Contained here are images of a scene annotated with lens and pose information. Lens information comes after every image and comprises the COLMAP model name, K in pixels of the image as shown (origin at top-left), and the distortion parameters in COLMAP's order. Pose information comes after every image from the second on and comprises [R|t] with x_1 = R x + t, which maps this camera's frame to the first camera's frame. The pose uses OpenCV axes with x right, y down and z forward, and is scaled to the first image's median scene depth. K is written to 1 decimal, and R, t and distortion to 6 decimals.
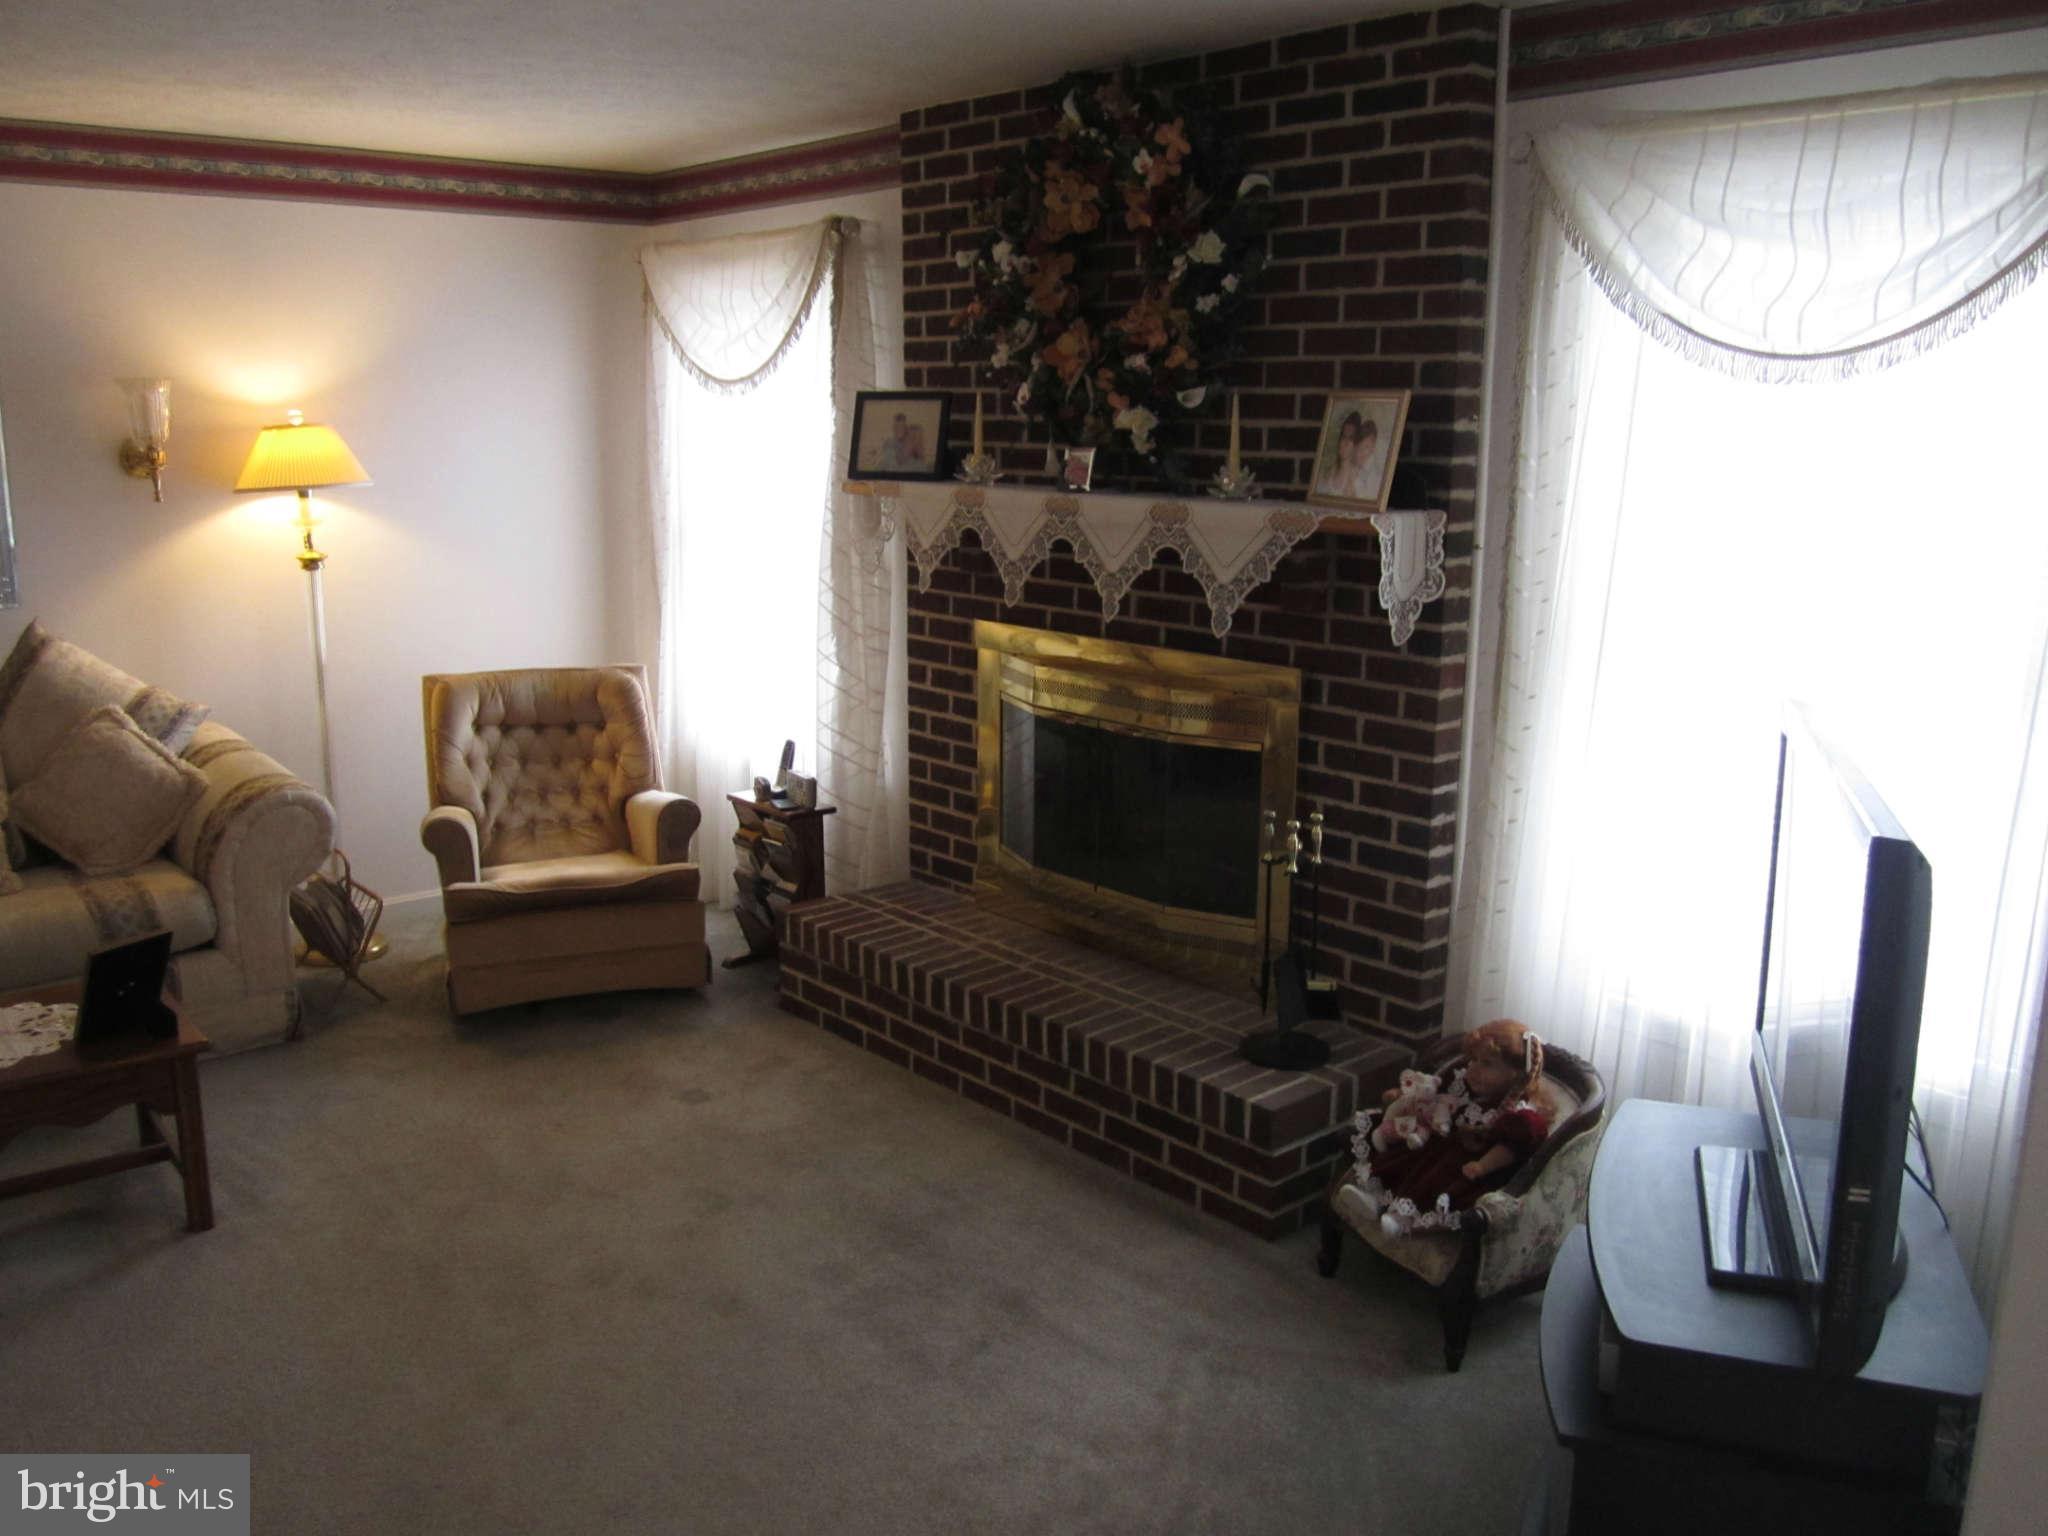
lens RADIAL K [[1697.5, 0, 1024.8], [0, 1697.5, 733.1], [0, 0, 1]] dist [-0.042380, -0.012373]
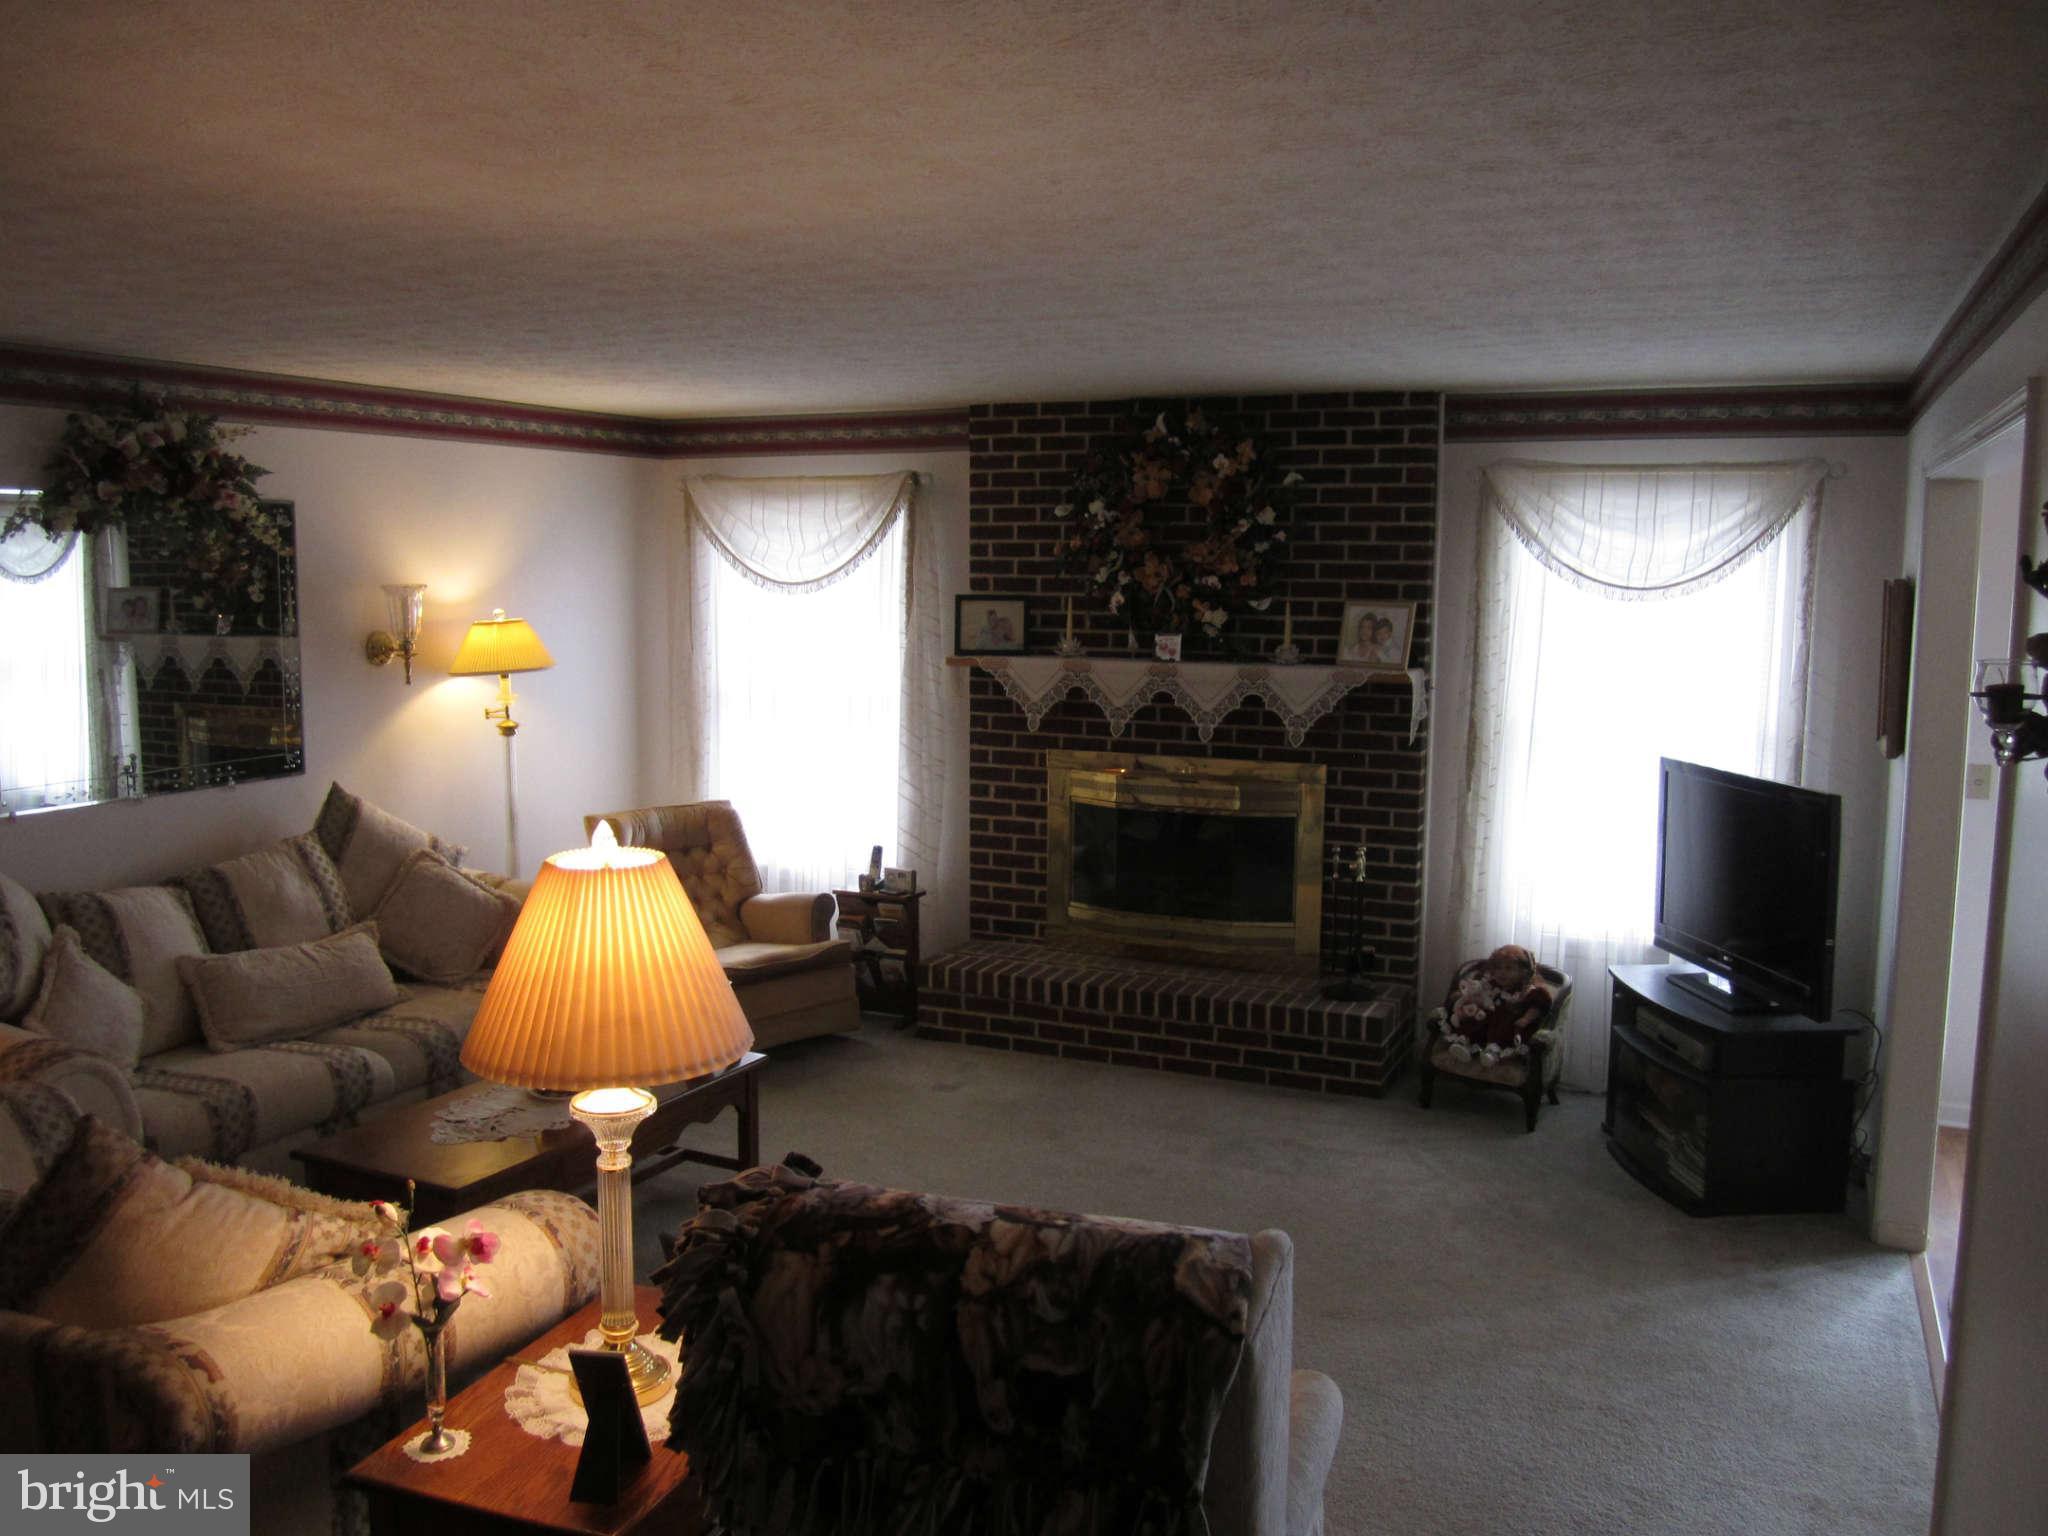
lens RADIAL K [[1697.5, 0, 1024.8], [0, 1697.5, 733.1], [0, 0, 1]] dist [-0.042380, -0.012373]
pose [[0.908019, -0.041902, 0.416828, -0.770853], [0.077989, 0.994499, -0.069920, 0.023992], [-0.411605, 0.095997, 0.906292, -0.376057]]
